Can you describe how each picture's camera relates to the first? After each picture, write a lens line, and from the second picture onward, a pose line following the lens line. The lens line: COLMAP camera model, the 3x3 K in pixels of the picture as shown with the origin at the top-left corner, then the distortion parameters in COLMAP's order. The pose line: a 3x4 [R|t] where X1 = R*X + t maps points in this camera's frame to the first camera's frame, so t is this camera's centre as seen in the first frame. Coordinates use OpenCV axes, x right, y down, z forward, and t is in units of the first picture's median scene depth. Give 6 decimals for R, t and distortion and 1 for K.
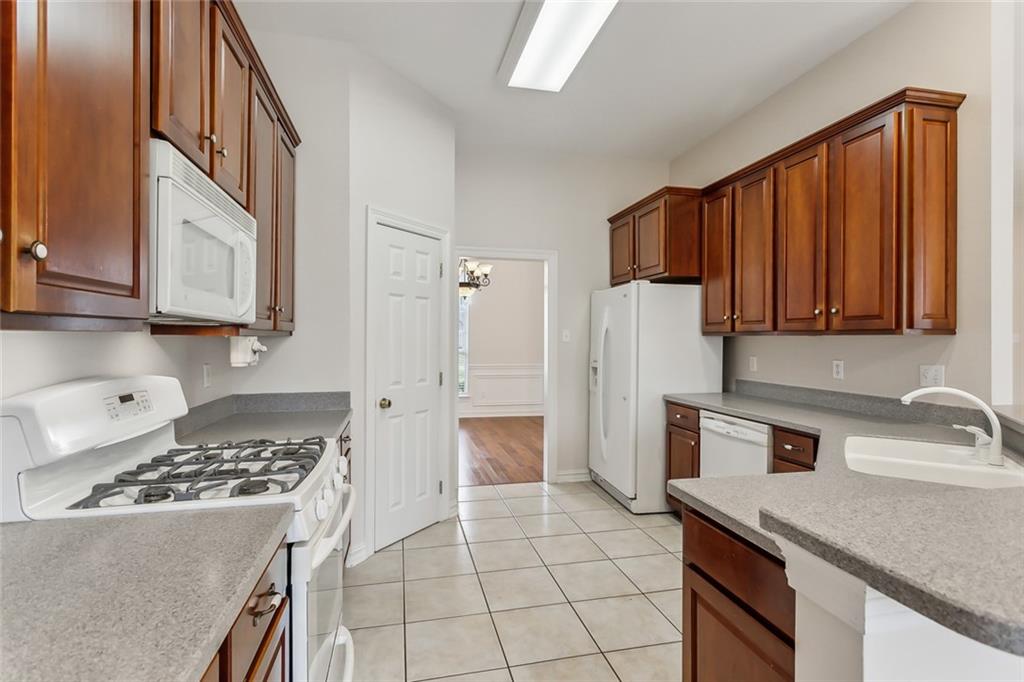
lens RADIAL K [[488.3, 0, 512.0], [0, 488.3, 341.0], [0, 0, 1]] dist [0.000048, 0.000334]
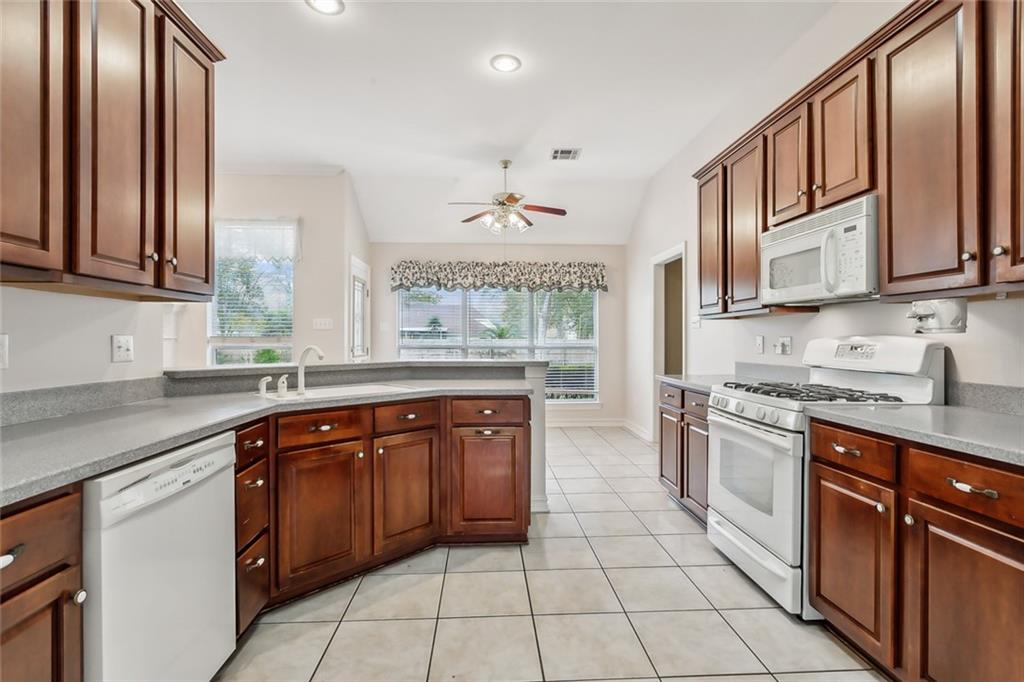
lens RADIAL K [[488.3, 0, 512.0], [0, 488.3, 341.0], [0, 0, 1]] dist [0.000048, 0.000334]
pose [[-0.985283, -0.005041, 0.170855, 0.040236], [-0.003614, 0.999956, 0.008664, 0.041606], [-0.170891, 0.007919, -0.985258, 1.436549]]
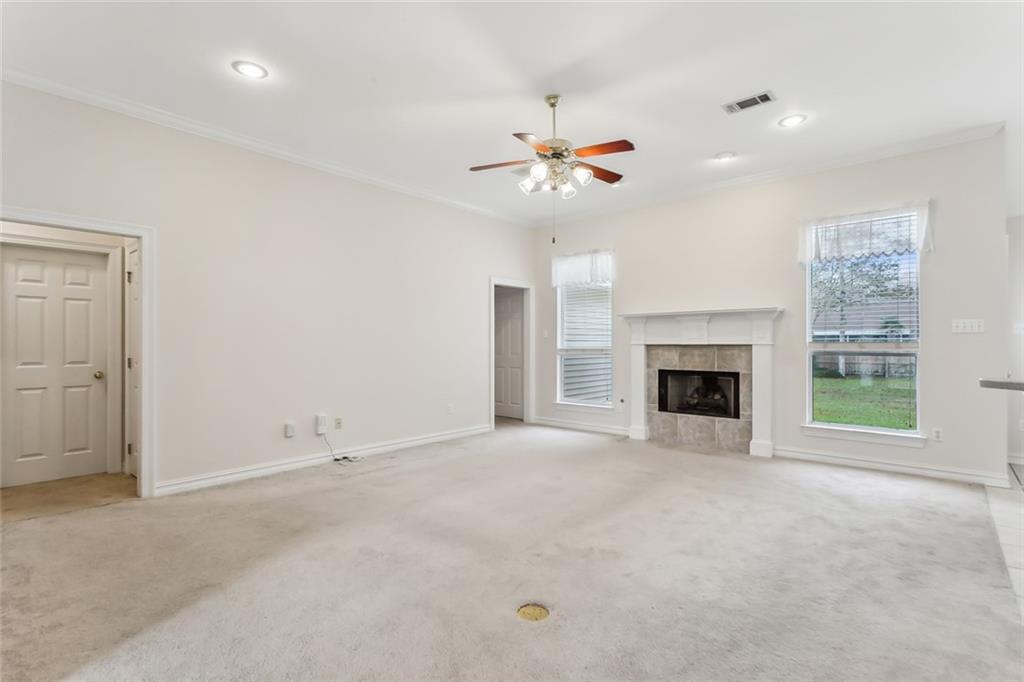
lens RADIAL K [[488.3, 0, 512.0], [0, 488.3, 341.0], [0, 0, 1]] dist [0.000048, 0.000334]
pose [[-0.577875, 0.003768, 0.816117, 0.225321], [0.003558, 0.999991, -0.002097, 0.041298], [-0.816118, 0.001692, -0.577883, 1.525793]]
